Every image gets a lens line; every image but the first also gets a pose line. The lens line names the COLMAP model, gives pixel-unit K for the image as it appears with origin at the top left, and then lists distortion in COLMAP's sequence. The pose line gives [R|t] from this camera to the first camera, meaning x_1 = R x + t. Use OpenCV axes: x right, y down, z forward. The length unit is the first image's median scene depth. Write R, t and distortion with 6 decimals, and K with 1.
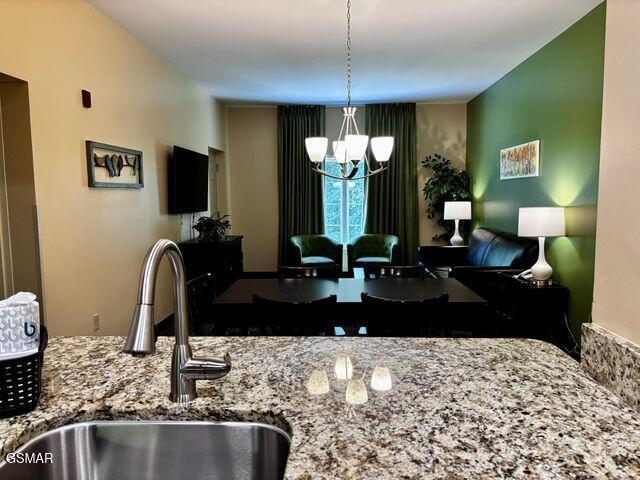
lens RADIAL K [[483.0, 0, 322.7], [0, 483.0, 238.5], [0, 0, 1]] dist [0.009060, -0.004357]
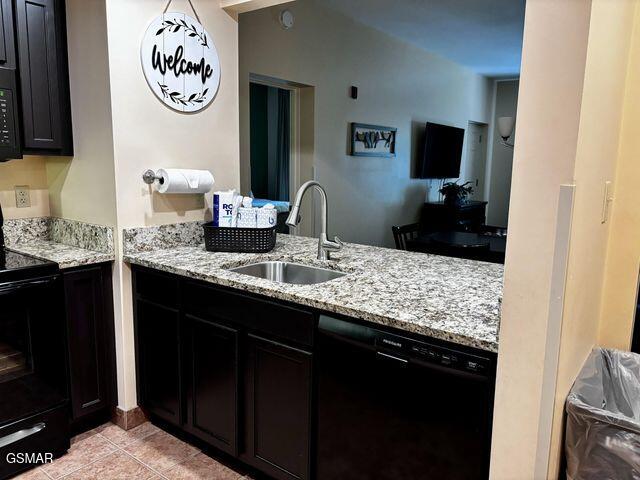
lens RADIAL K [[483.0, 0, 322.7], [0, 483.0, 238.5], [0, 0, 1]] dist [0.009060, -0.004357]
pose [[0.819732, 0.113404, -0.561409, 0.230365], [-0.078585, 0.993201, 0.085881, 0.017527], [0.567331, -0.026281, 0.823070, -0.186746]]
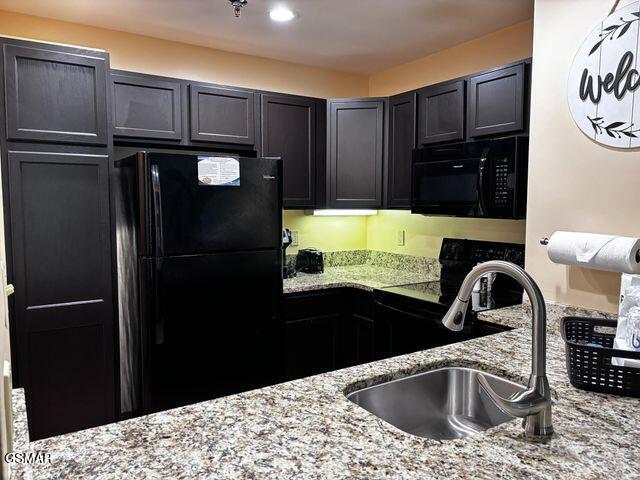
lens RADIAL K [[483.0, 0, 322.7], [0, 483.0, 238.5], [0, 0, 1]] dist [0.009060, -0.004357]
pose [[-0.816078, 0.055132, -0.575305, 0.168893], [-0.043523, 0.986750, 0.156299, -0.052295], [0.576300, 0.152592, -0.802866, 0.401985]]
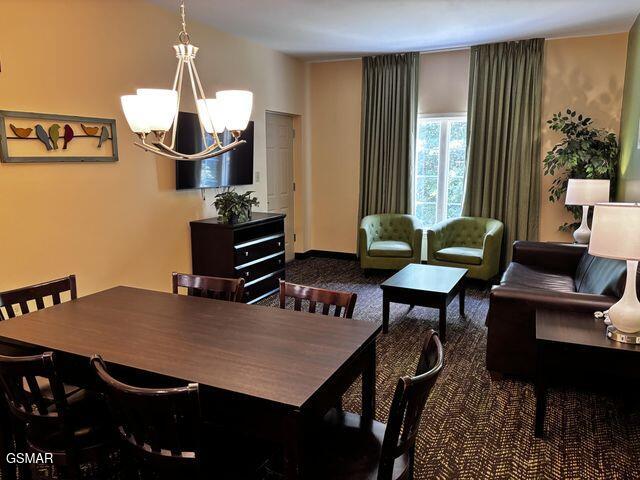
lens RADIAL K [[483.0, 0, 322.7], [0, 483.0, 238.5], [0, 0, 1]] dist [0.009060, -0.004357]
pose [[0.916354, 0.073028, -0.393653, 0.346201], [-0.042299, 0.995380, 0.086192, -0.058160], [0.398128, -0.062332, 0.915210, 0.343132]]
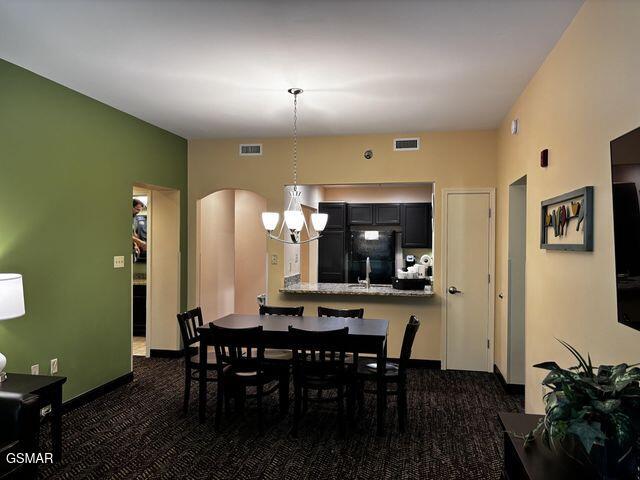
lens RADIAL K [[474.7, 0, 320.5], [0, 474.7, 241.0], [0, 0, 1]] dist [-0.062694, -0.002493]
pose [[-0.984154, 0.003378, 0.177283, -0.174636], [0.019516, 0.995808, 0.089364, -0.176610], [-0.176238, 0.091408, -0.980094, 1.626410]]
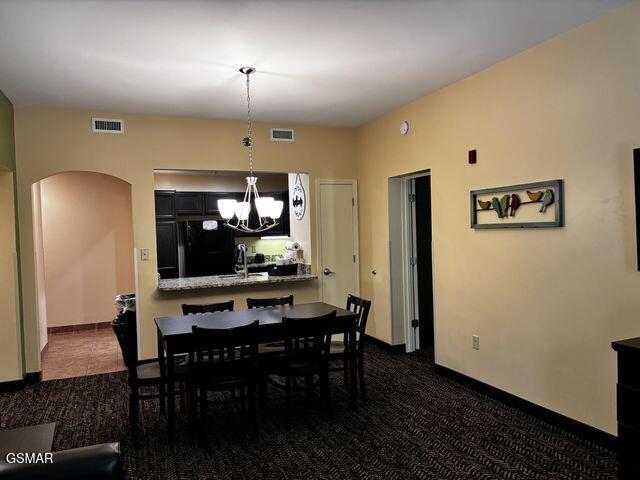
lens RADIAL K [[483.0, 0, 322.7], [0, 483.0, 238.5], [0, 0, 1]] dist [0.009060, -0.004357]
pose [[-0.904593, 0.045808, -0.423808, 0.304441], [0.000030, 0.994216, 0.107398, -0.175383], [0.426276, 0.097139, -0.899362, 1.593927]]
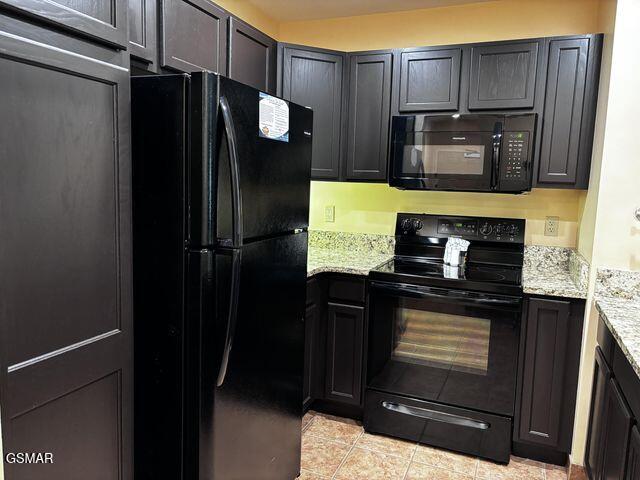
lens RADIAL K [[483.0, 0, 322.7], [0, 483.0, 238.5], [0, 0, 1]] dist [0.009060, -0.004357]
pose [[-0.341094, 0.109171, -0.933668, 0.302090], [-0.112747, 0.981312, 0.155931, -0.005027], [0.933243, 0.158456, -0.322411, 0.030848]]
